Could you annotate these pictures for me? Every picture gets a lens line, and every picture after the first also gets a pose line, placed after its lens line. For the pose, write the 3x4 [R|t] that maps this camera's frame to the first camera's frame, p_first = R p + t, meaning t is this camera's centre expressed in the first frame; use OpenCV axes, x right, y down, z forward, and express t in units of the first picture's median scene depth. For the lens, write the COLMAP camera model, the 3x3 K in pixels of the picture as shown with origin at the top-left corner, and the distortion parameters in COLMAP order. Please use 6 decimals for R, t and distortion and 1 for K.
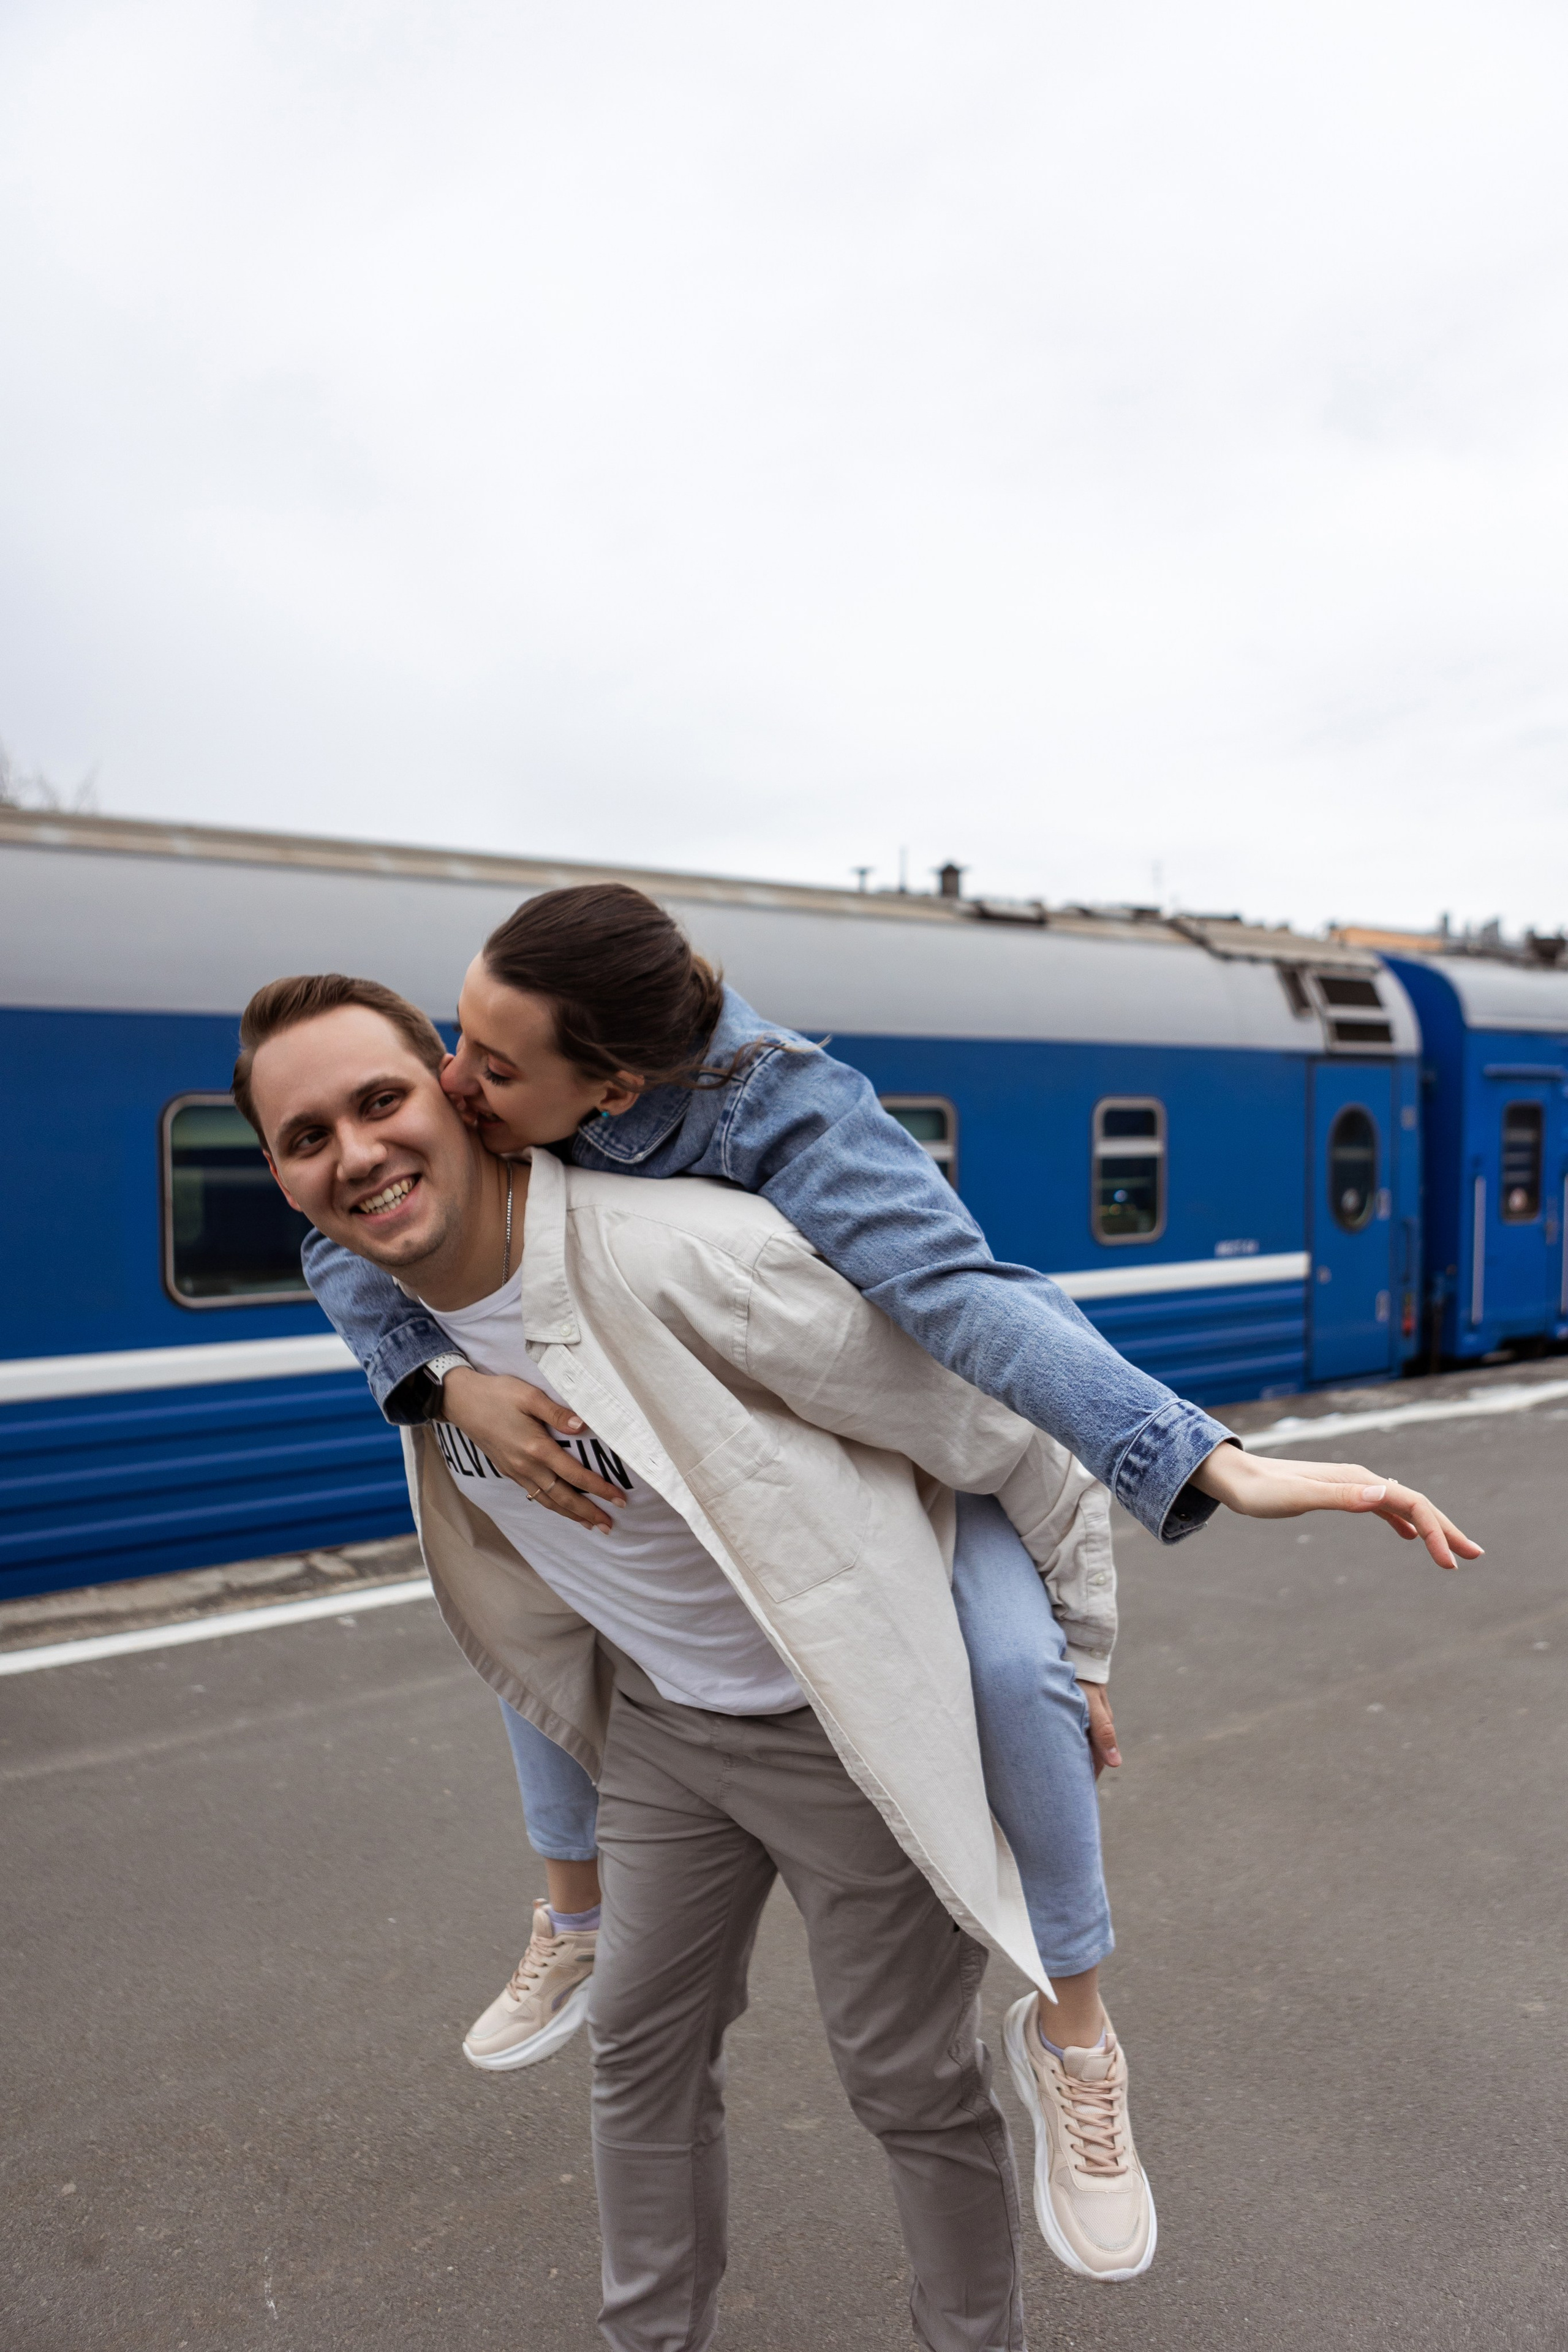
lens RADIAL K [[1586.2, 0, 784.0], [0, 1586.2, 1176.0], [0, 0, 1]] dist [-0.077952, 0.099399]
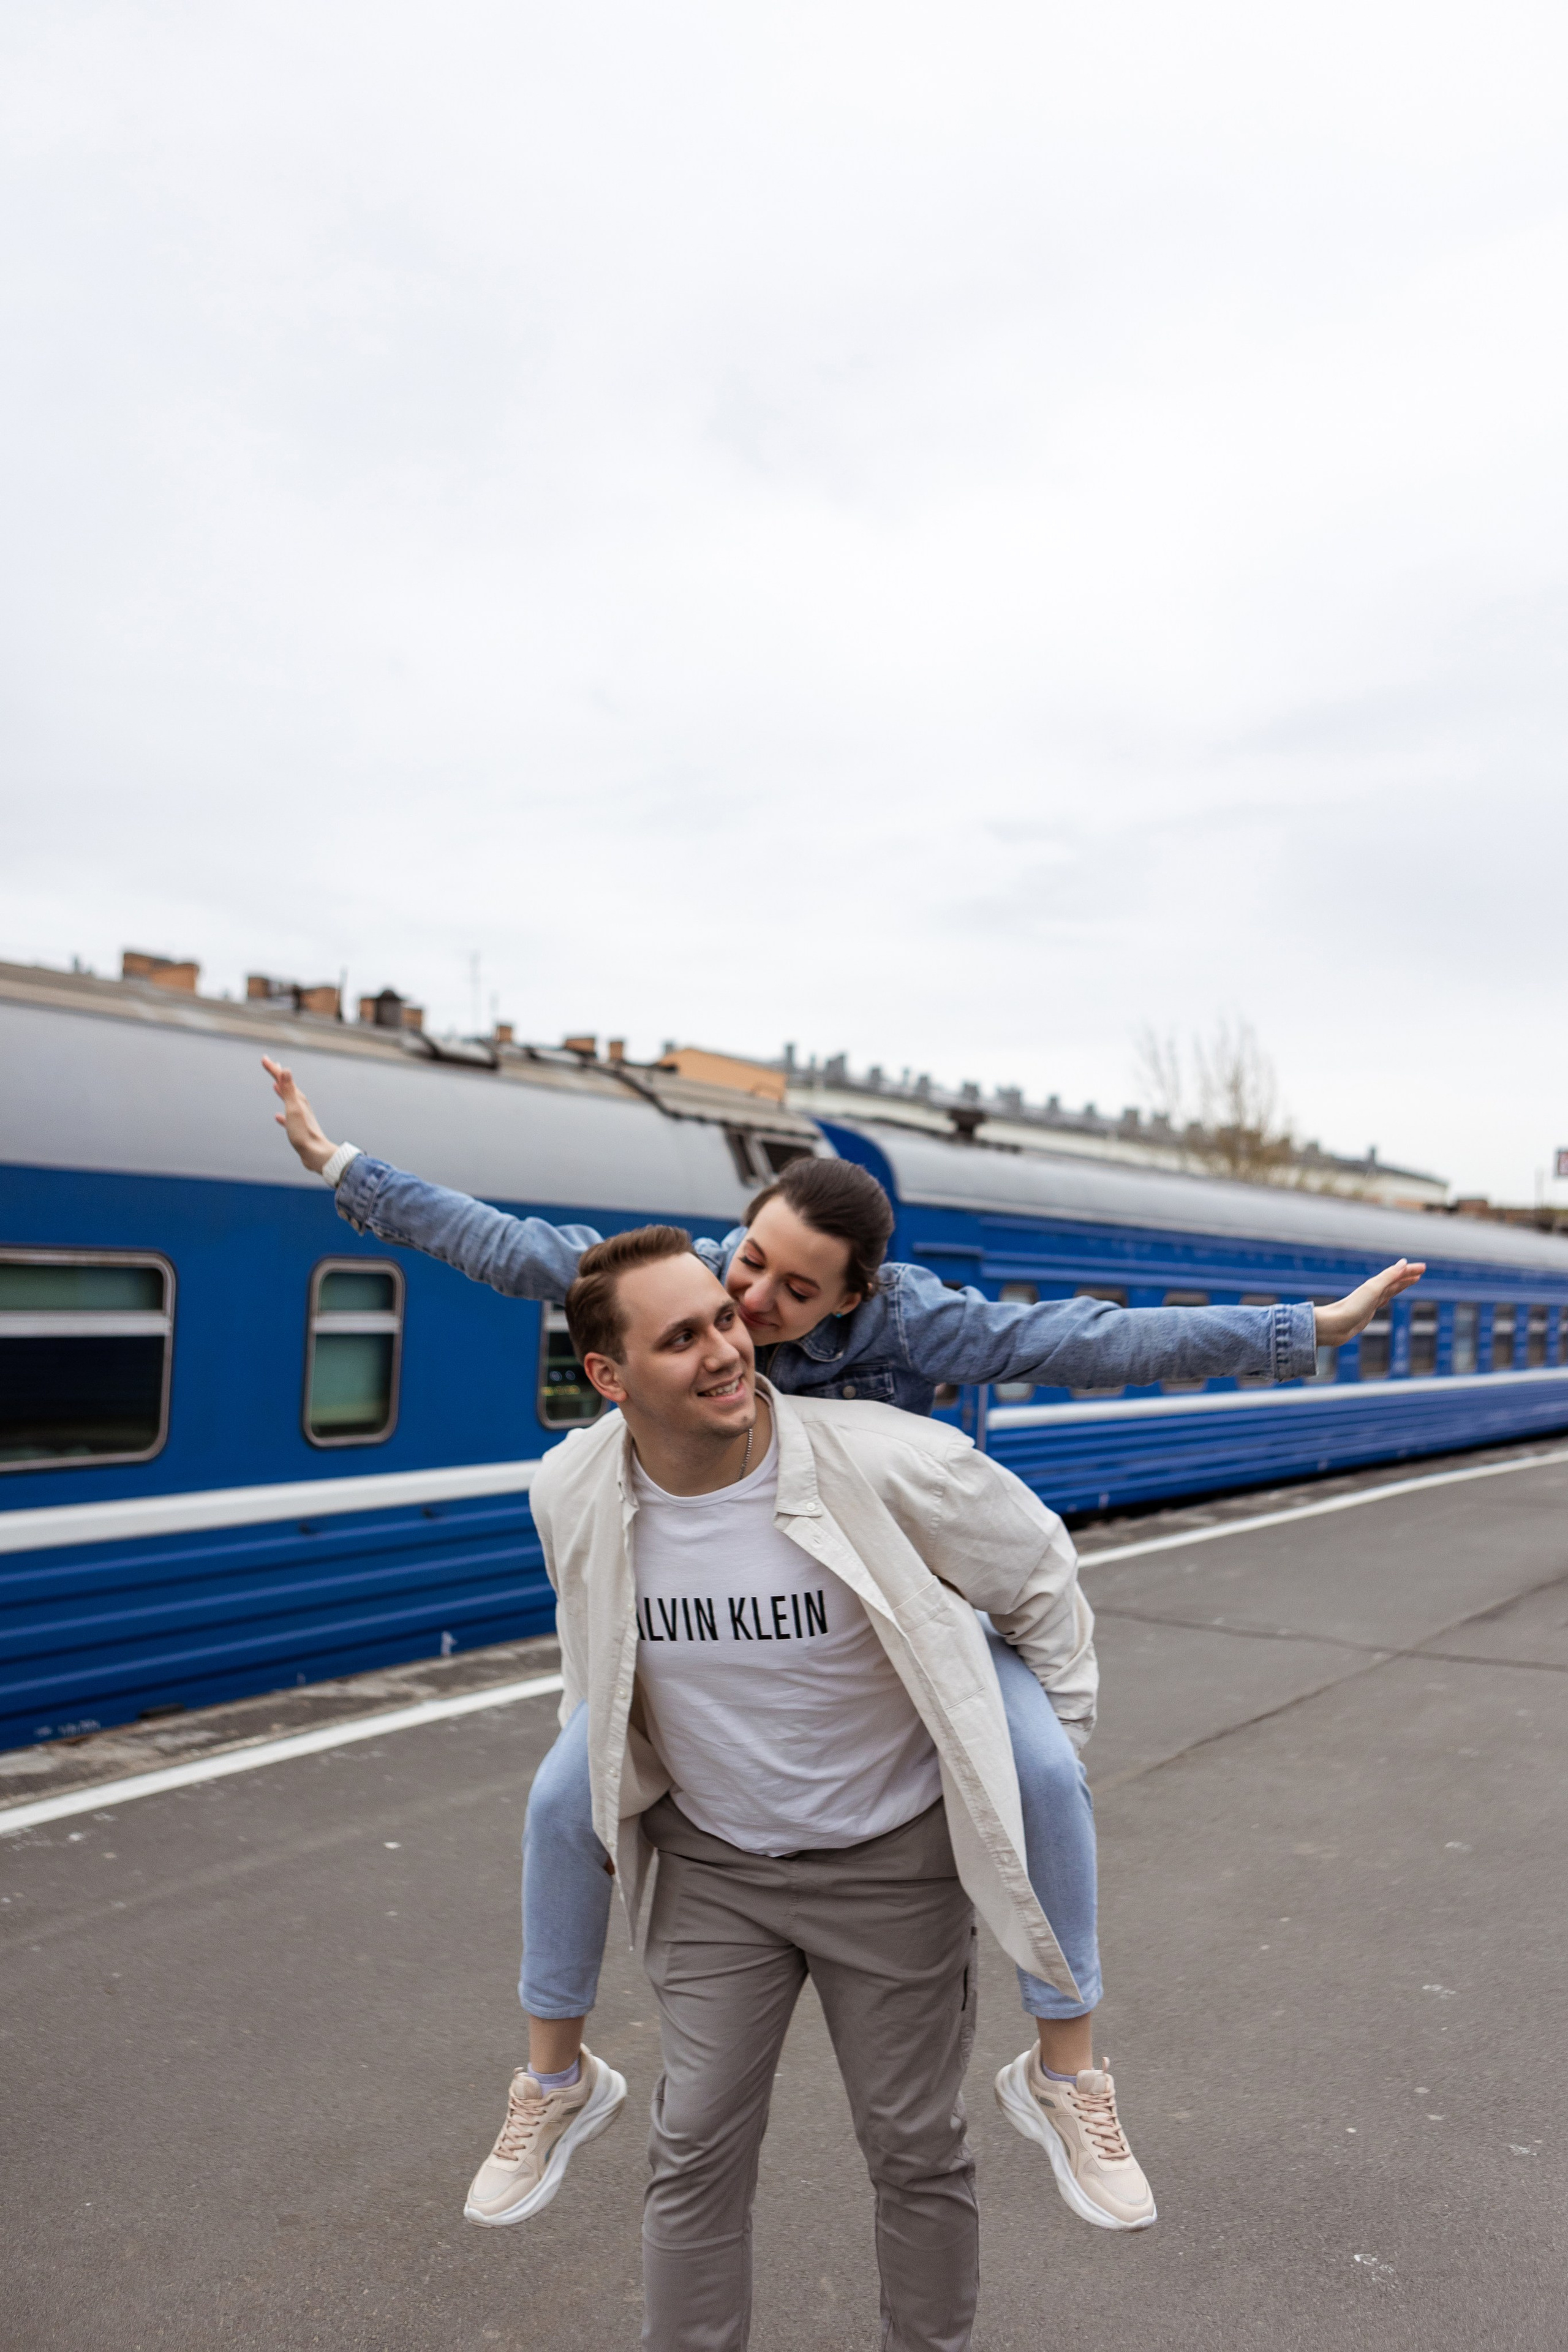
lens RADIAL K [[1956.2, 0, 810.1], [0, 1956.2, 1146.6], [0, 0, 1]] dist [0.002738, -0.006142]
pose [[0.909290, 0.061589, 0.411581, -0.582143], [-0.020864, 0.994491, -0.102723, -0.024093], [-0.415641, 0.084818, 0.905565, -0.346509]]
